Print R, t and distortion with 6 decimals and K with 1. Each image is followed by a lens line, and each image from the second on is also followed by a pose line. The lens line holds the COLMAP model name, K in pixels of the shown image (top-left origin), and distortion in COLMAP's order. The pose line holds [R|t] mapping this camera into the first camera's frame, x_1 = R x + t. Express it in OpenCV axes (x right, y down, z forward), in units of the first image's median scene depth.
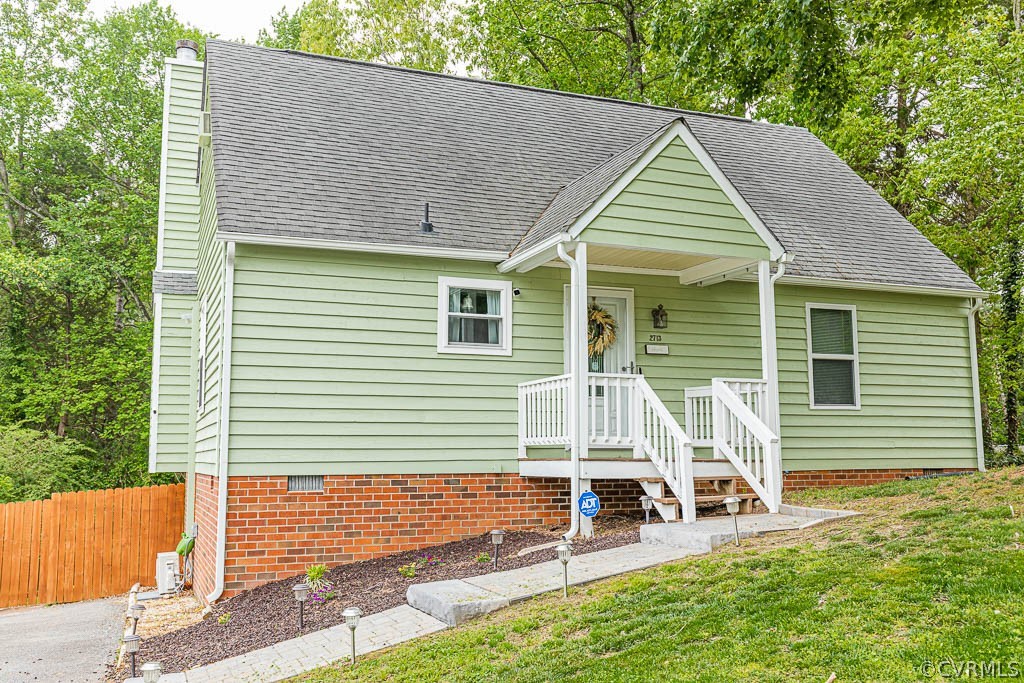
lens RADIAL K [[971.3, 0, 509.0], [0, 971.3, 343.7], [0, 0, 1]] dist [0.006525, 0.000000]
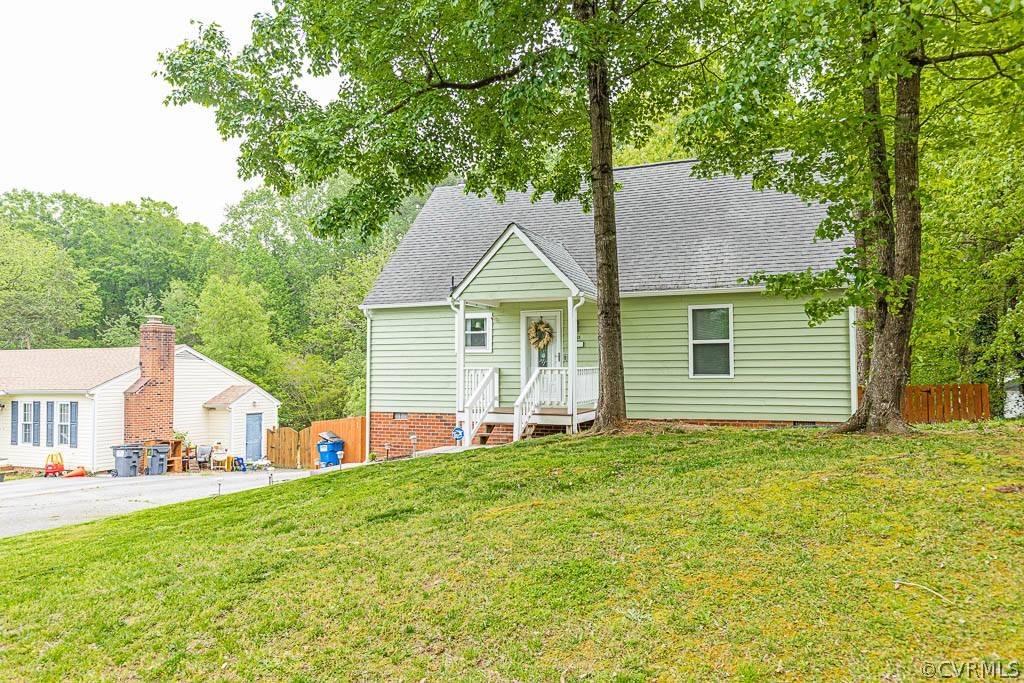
lens RADIAL K [[718.5, 0, 501.9], [0, 718.5, 347.6], [0, 0, 1]] dist [-0.004500, -0.003760]
pose [[0.709984, -0.021119, -0.703902, 1.007894], [0.082762, 0.995126, 0.053621, -0.071105], [0.699338, -0.096326, 0.708271, 0.026947]]
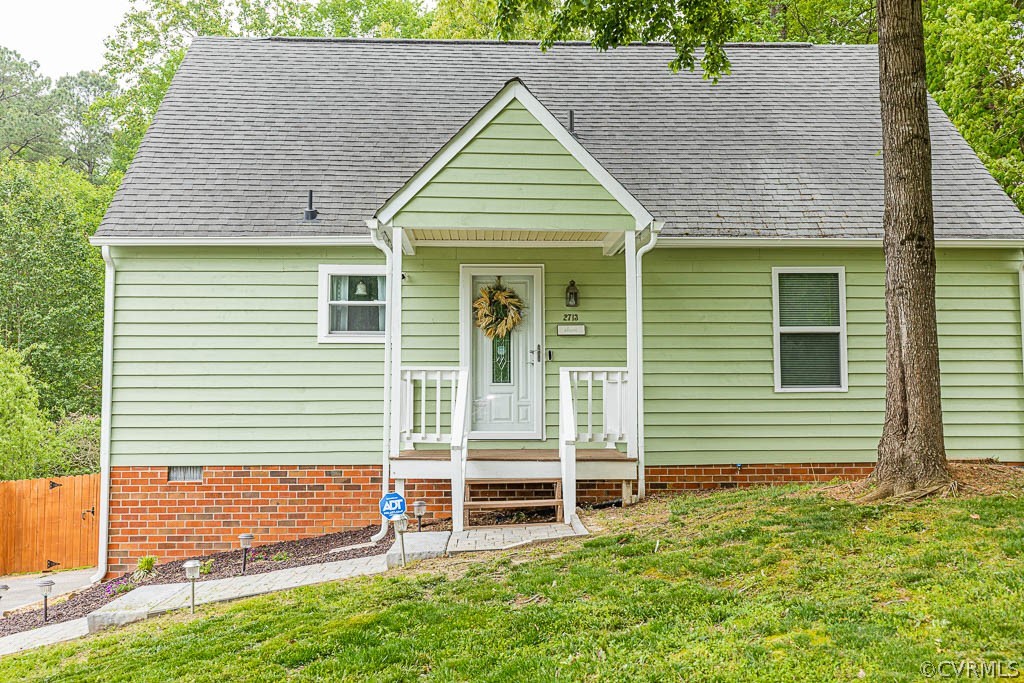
lens RADIAL K [[999.1, 0, 503.3], [0, 999.1, 346.9], [0, 0, 1]] dist [0.004779, 0.000000]
pose [[0.941237, -0.019644, -0.337174, 0.437026], [0.038569, 0.998028, 0.049520, -0.029066], [0.335536, -0.059614, 0.940139, 0.107032]]
